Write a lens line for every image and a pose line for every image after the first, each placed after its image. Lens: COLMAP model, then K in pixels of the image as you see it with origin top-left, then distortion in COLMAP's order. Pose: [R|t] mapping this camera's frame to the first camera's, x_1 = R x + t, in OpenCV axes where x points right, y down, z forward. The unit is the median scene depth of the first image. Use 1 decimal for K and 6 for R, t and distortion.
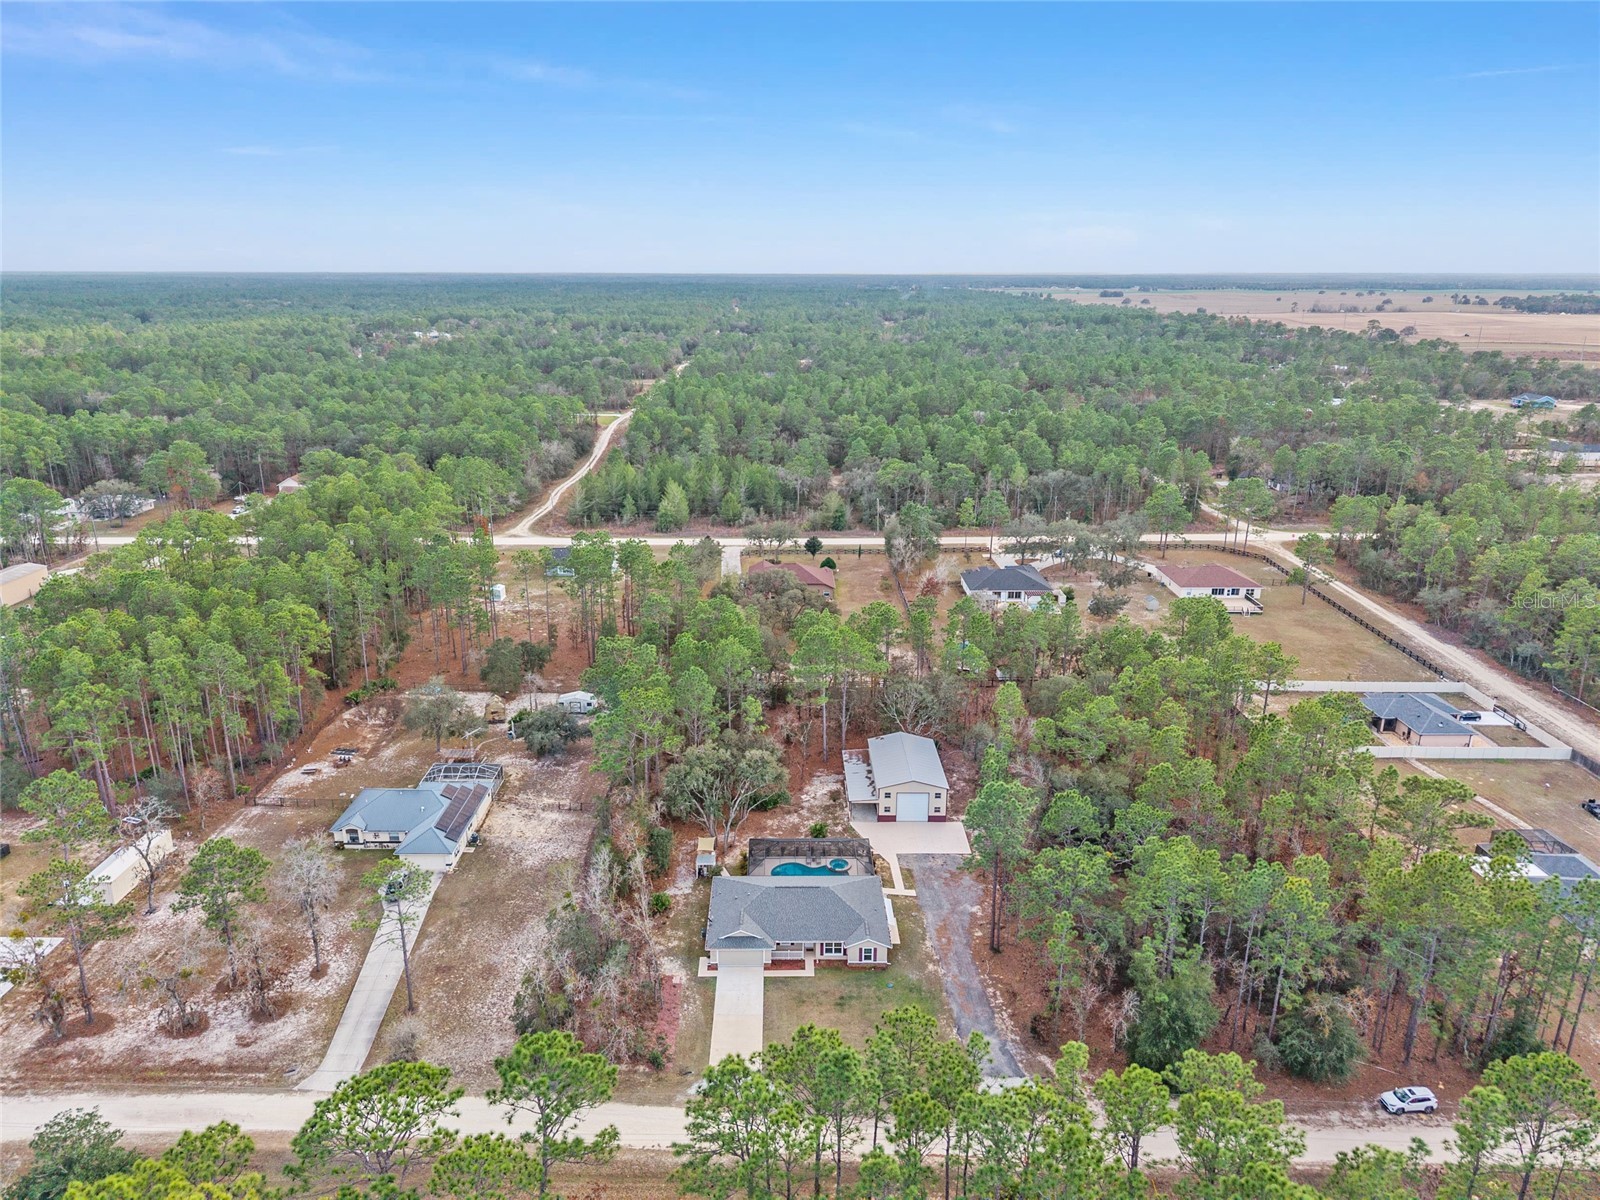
lens RADIAL K [[1068.9, 0, 793.6], [0, 1068.9, 601.4], [0, 0, 1]] dist [0.034370, -0.040342]
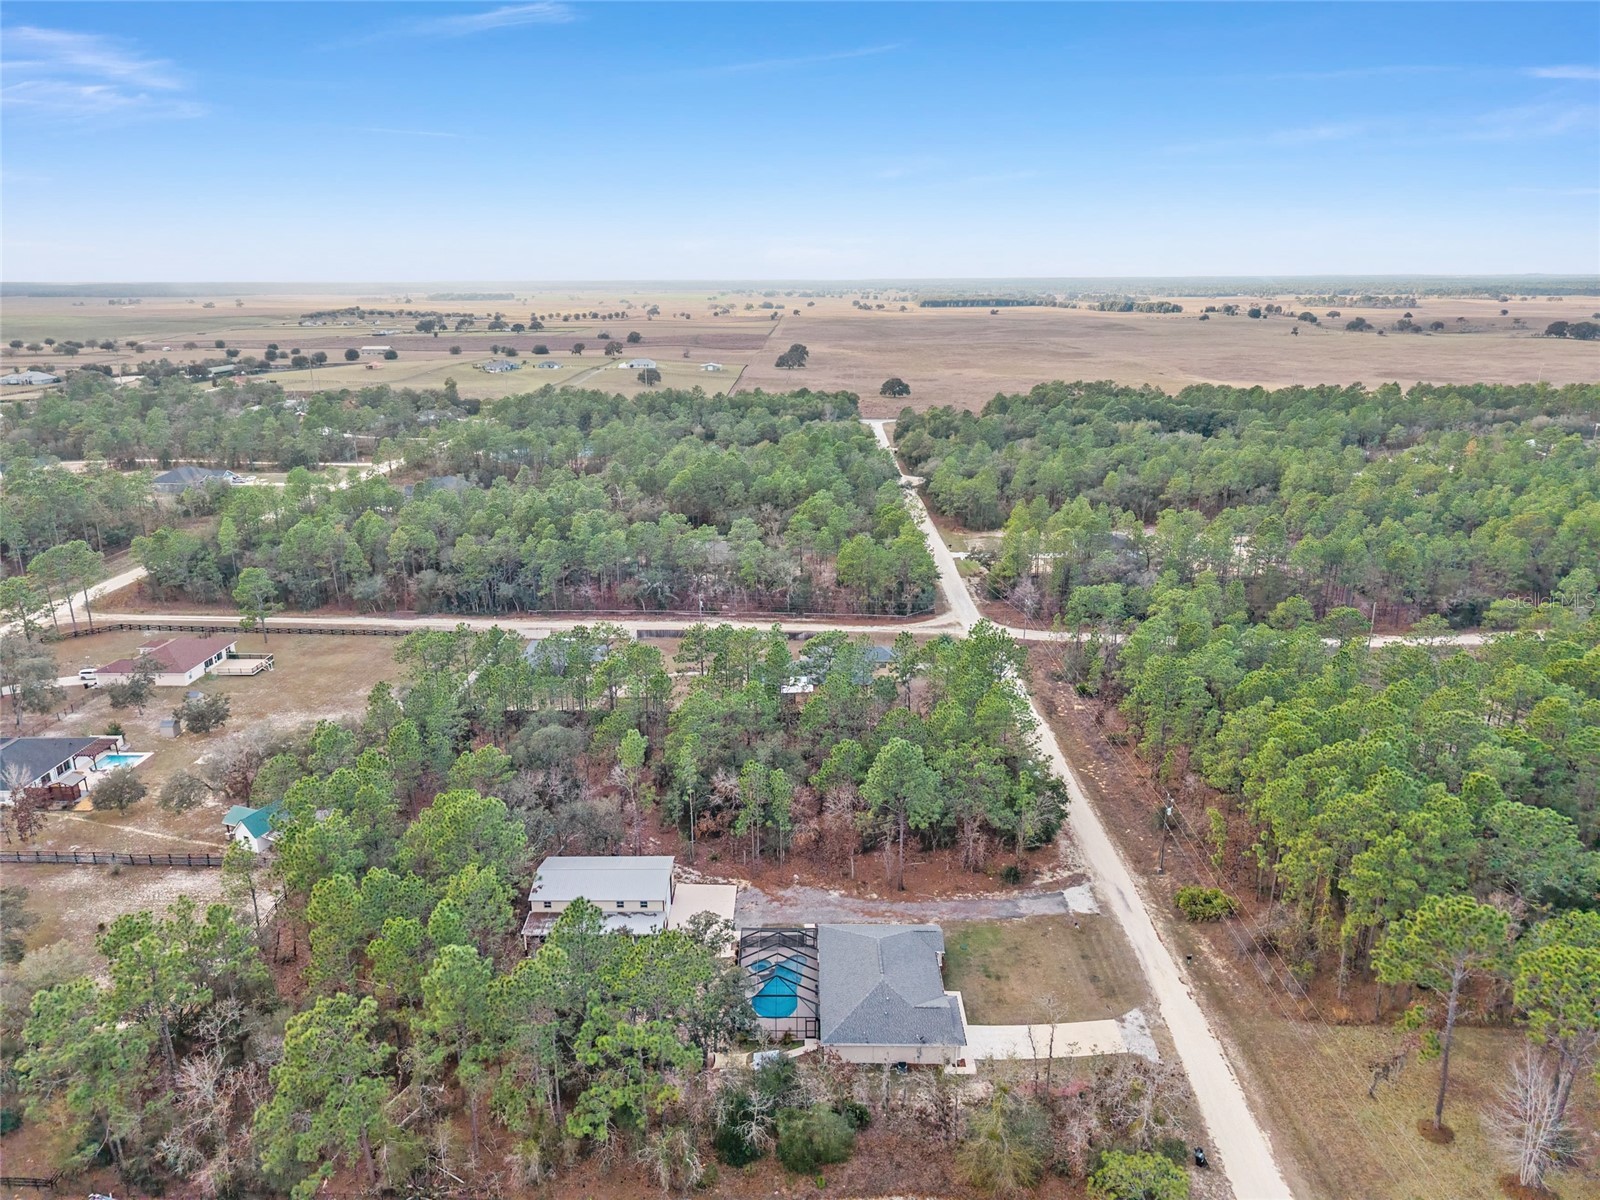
lens RADIAL K [[1072.4, 0, 790.3], [0, 1072.4, 598.2], [0, 0, 1]] dist [0.028764, -0.026019]
pose [[0.029311, -0.291128, 0.956235, -0.701499], [0.302647, 0.914327, 0.269092, -0.256905], [-0.952652, 0.281514, 0.114908, 0.771711]]
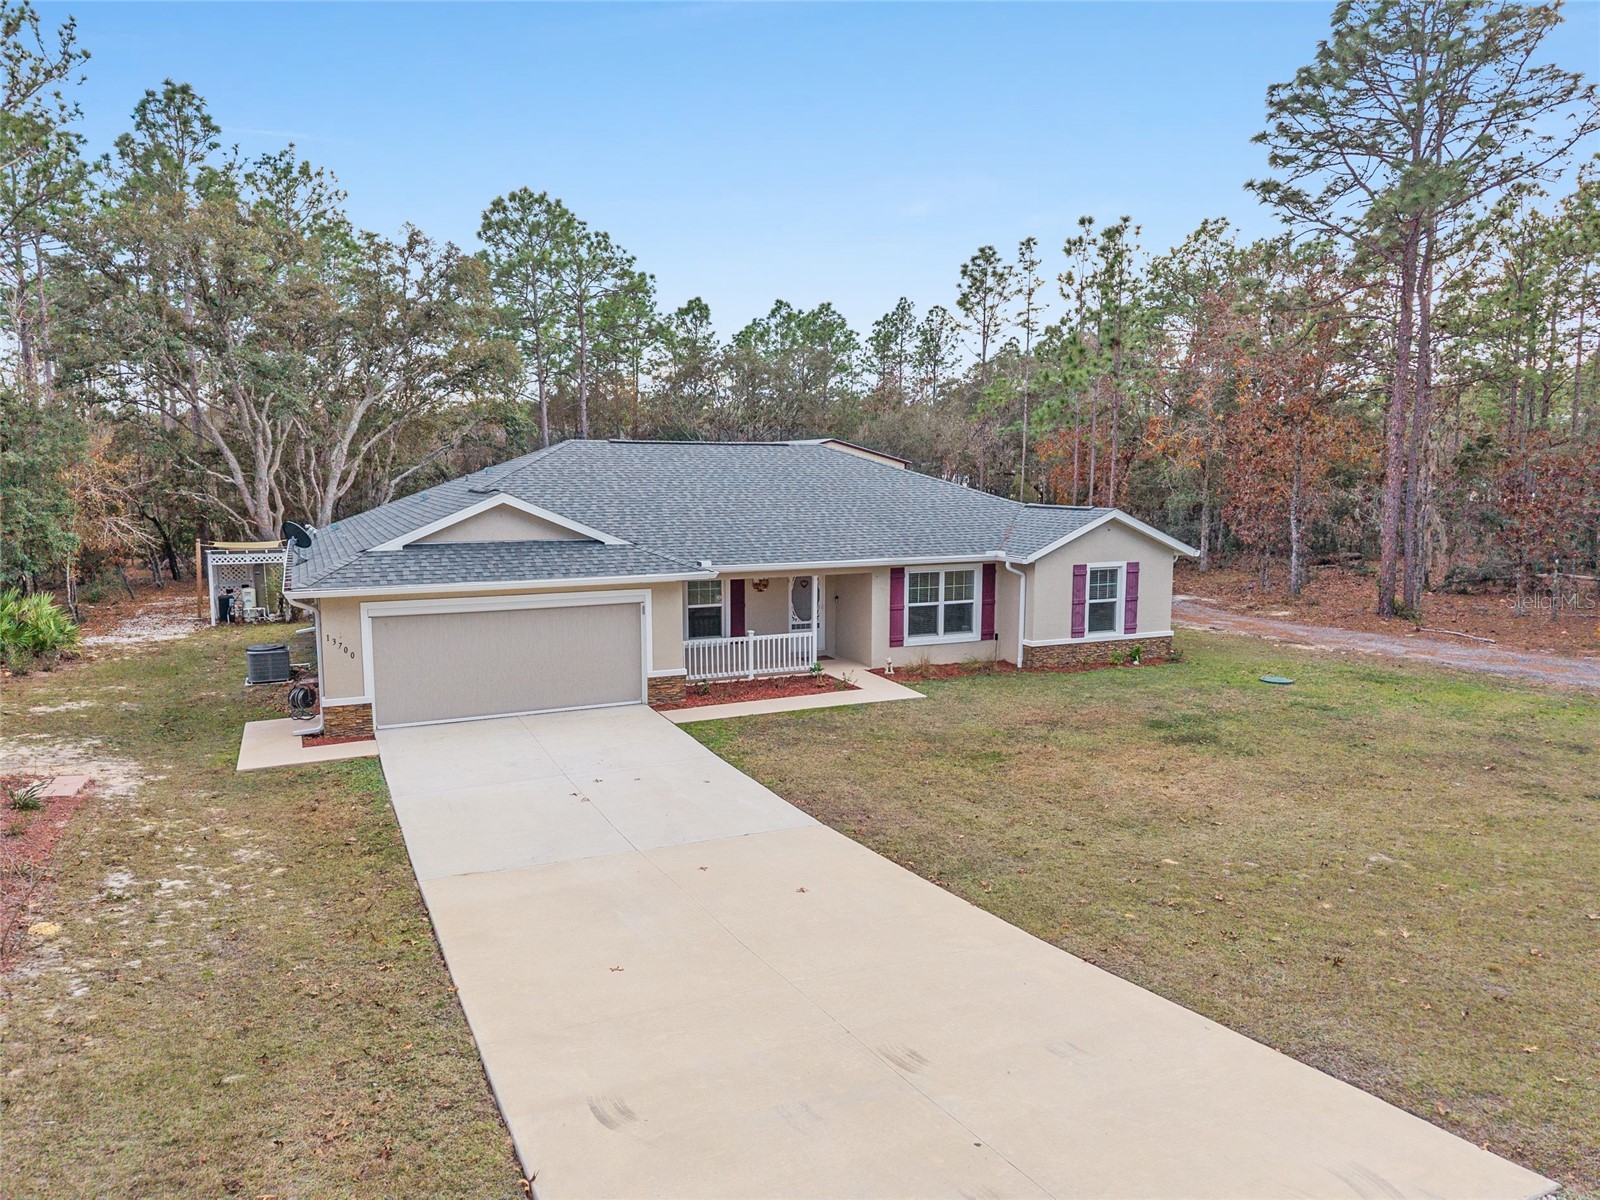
lens RADIAL K [[1062.5, 0, 788.6], [0, 1062.5, 607.9], [0, 0, 1]] dist [0.033640, -0.029310]
pose [[0.915574, -0.055361, 0.398320, -0.064141], [0.123040, 0.981544, -0.146397, 0.296744], [-0.382864, 0.183046, 0.905488, 0.692744]]
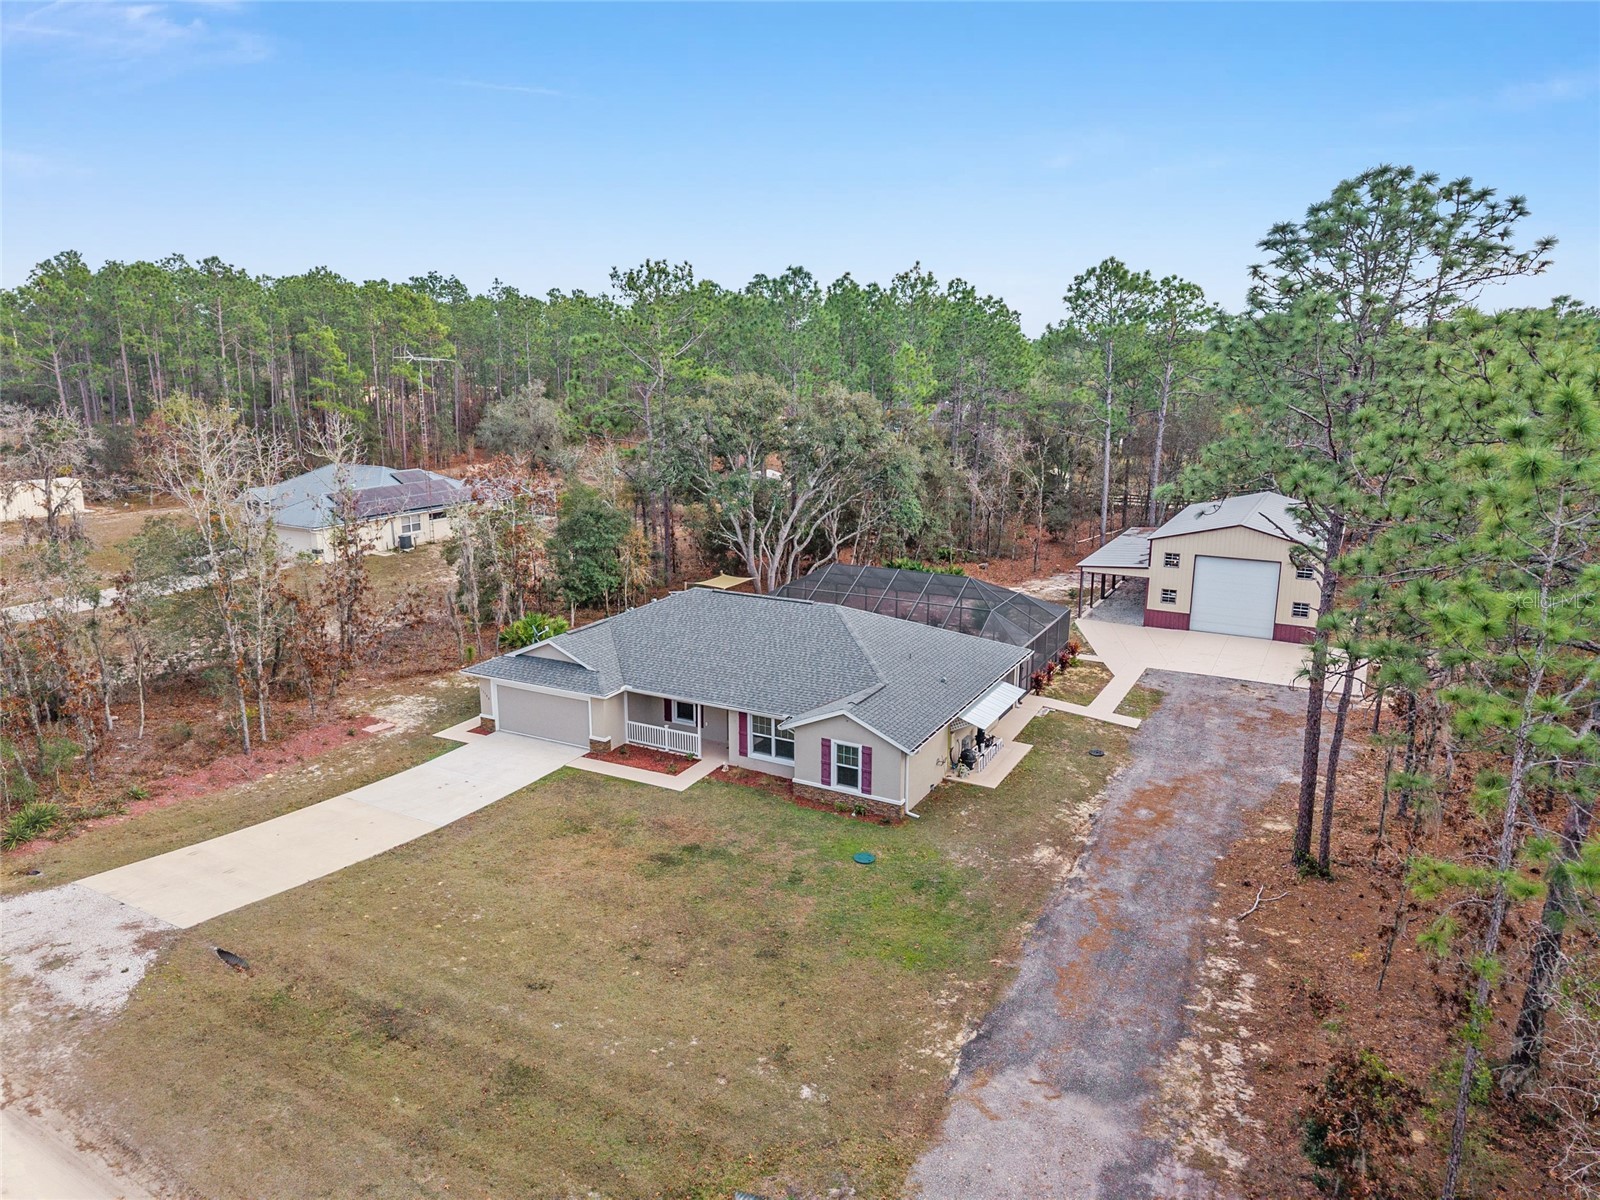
lens RADIAL K [[1068.9, 0, 793.6], [0, 1068.9, 601.4], [0, 0, 1]] dist [0.034370, -0.040342]
pose [[0.873409, 0.107399, -0.474997, 0.168103], [-0.142967, 0.988948, -0.039276, 0.247125], [0.465529, 0.102213, 0.879111, 0.592590]]
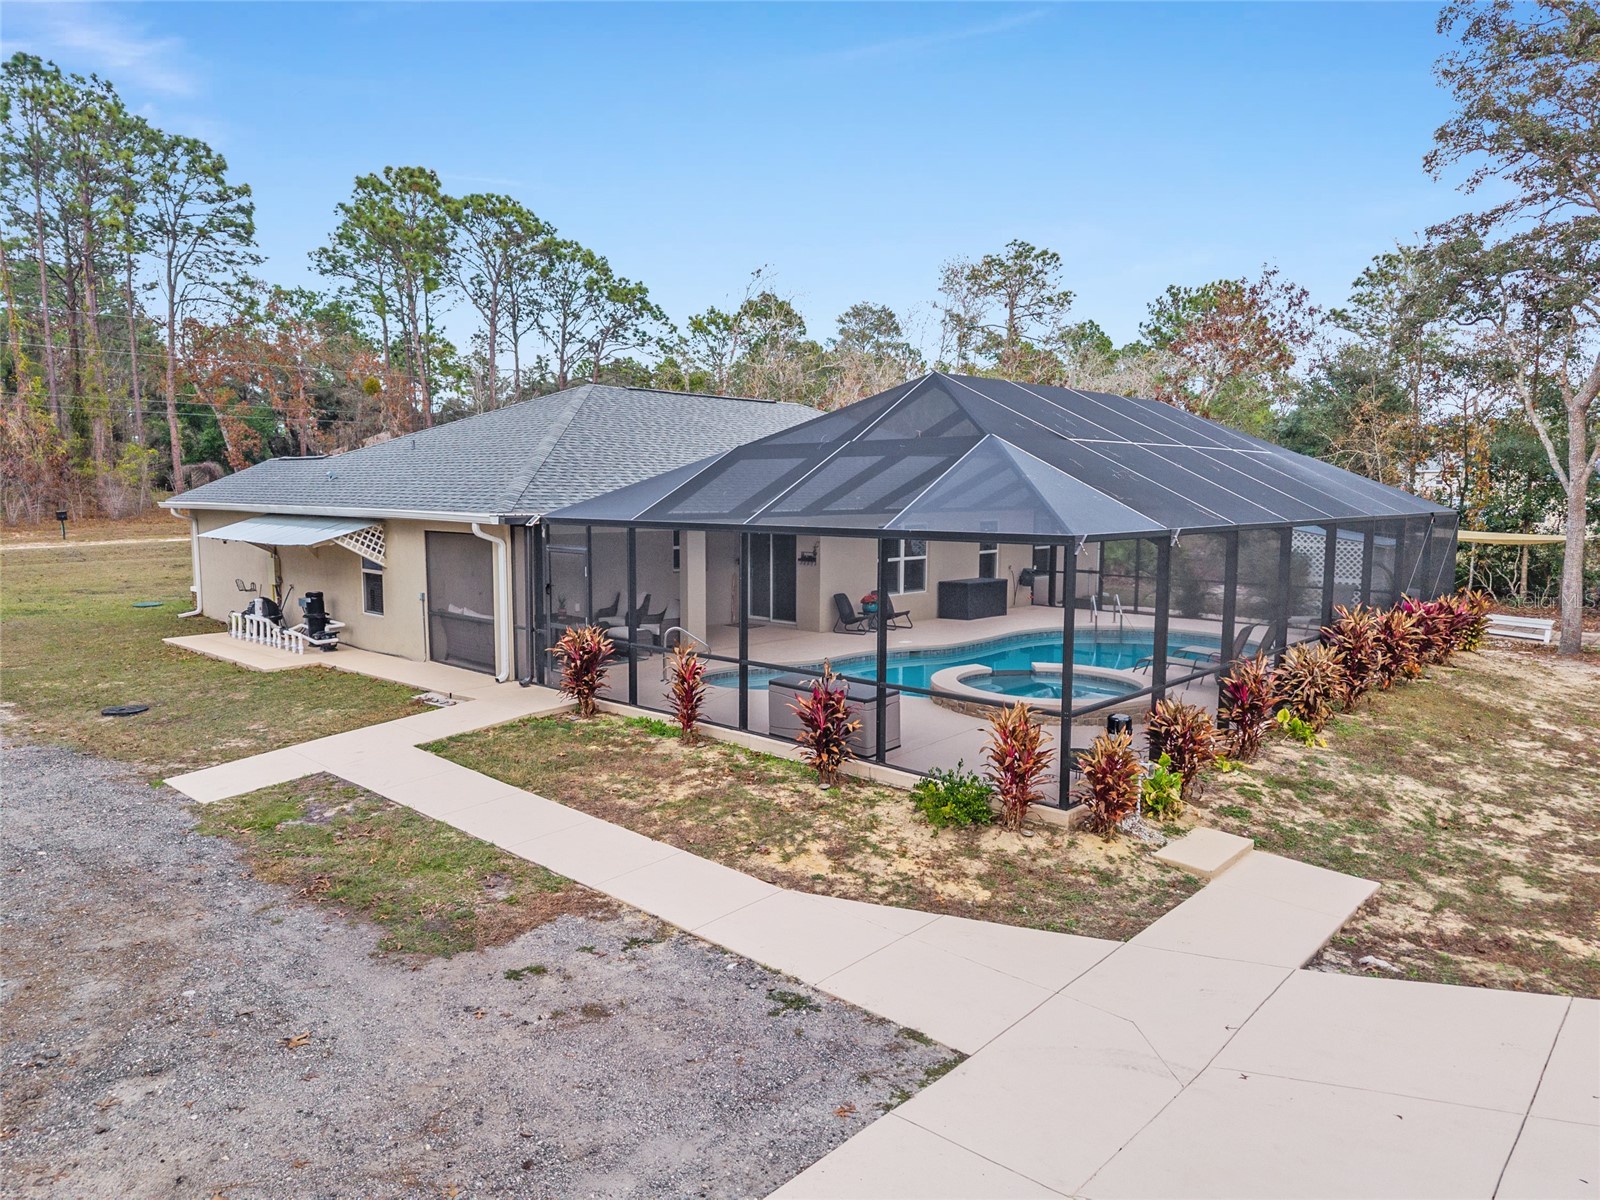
lens RADIAL K [[1062.5, 0, 788.6], [0, 1062.5, 607.9], [0, 0, 1]] dist [0.033640, -0.029310]
pose [[-0.691090, 0.077114, -0.718643, 0.133859], [-0.221455, 0.923878, 0.312101, 0.206030], [0.688006, 0.374837, -0.621406, 1.021798]]
